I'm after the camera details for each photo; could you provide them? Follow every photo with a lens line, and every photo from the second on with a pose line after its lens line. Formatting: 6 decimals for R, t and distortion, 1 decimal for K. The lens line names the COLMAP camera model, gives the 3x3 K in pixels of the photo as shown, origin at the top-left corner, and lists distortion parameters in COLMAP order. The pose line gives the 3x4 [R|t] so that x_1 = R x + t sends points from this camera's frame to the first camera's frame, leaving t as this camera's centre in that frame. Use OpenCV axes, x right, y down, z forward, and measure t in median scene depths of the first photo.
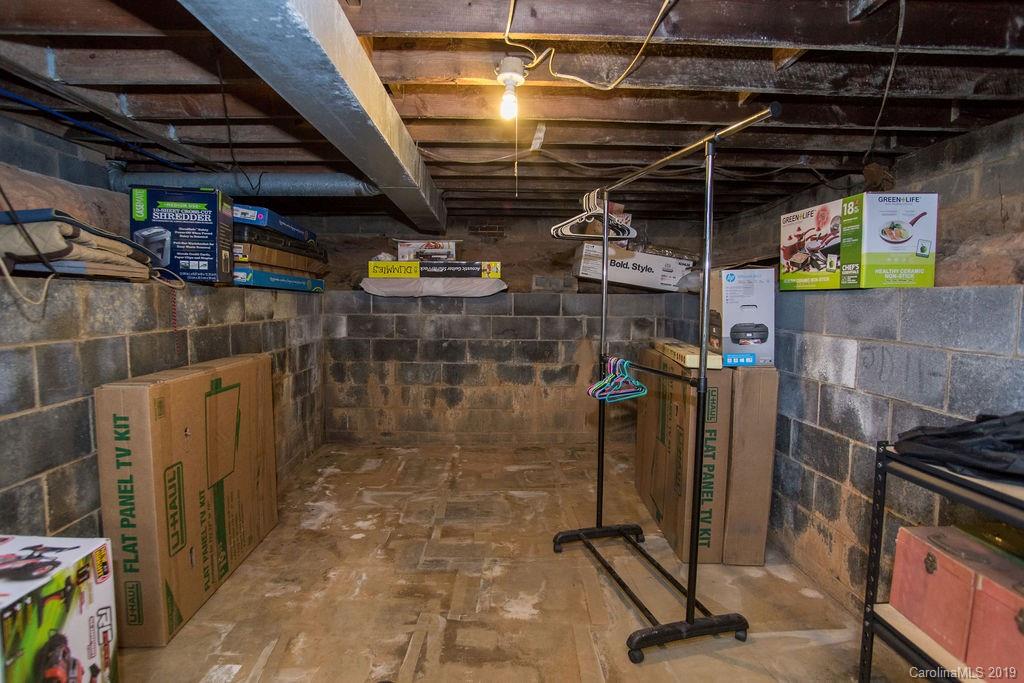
lens RADIAL K [[519.3, 0, 512.0], [0, 519.3, 341.5], [0, 0, 1]] dist [-0.100826, 0.053568]
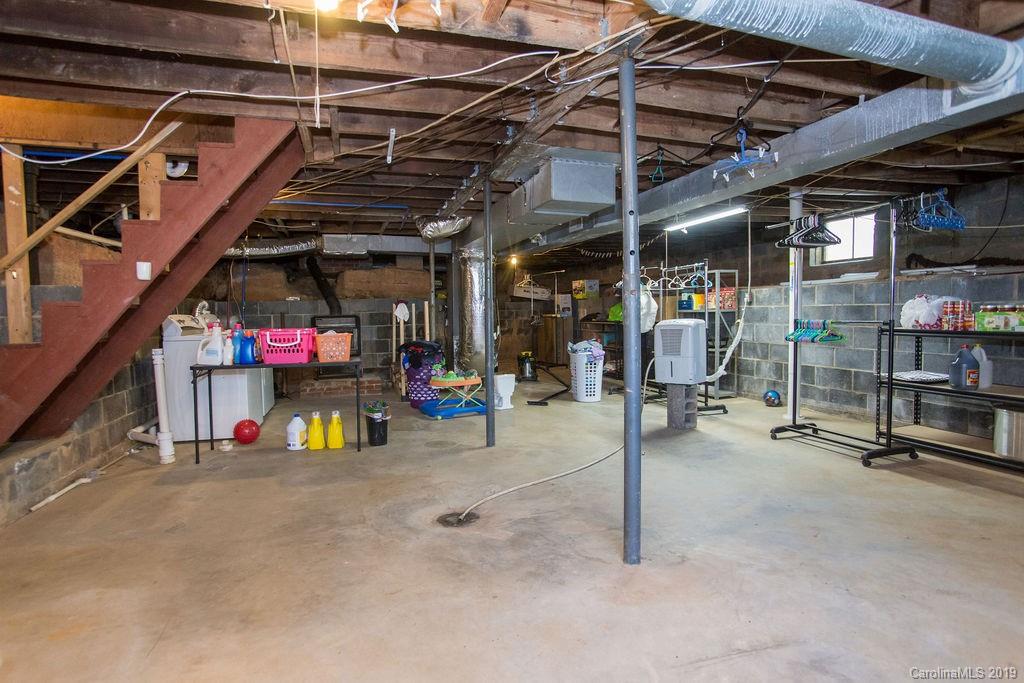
lens RADIAL K [[519.3, 0, 512.0], [0, 519.3, 341.5], [0, 0, 1]] dist [-0.100826, 0.053568]
pose [[0.961536, -0.043232, 0.271256, -0.836020], [0.050156, 0.998567, -0.018642, 0.224409], [-0.270061, 0.031530, 0.962327, -2.195564]]
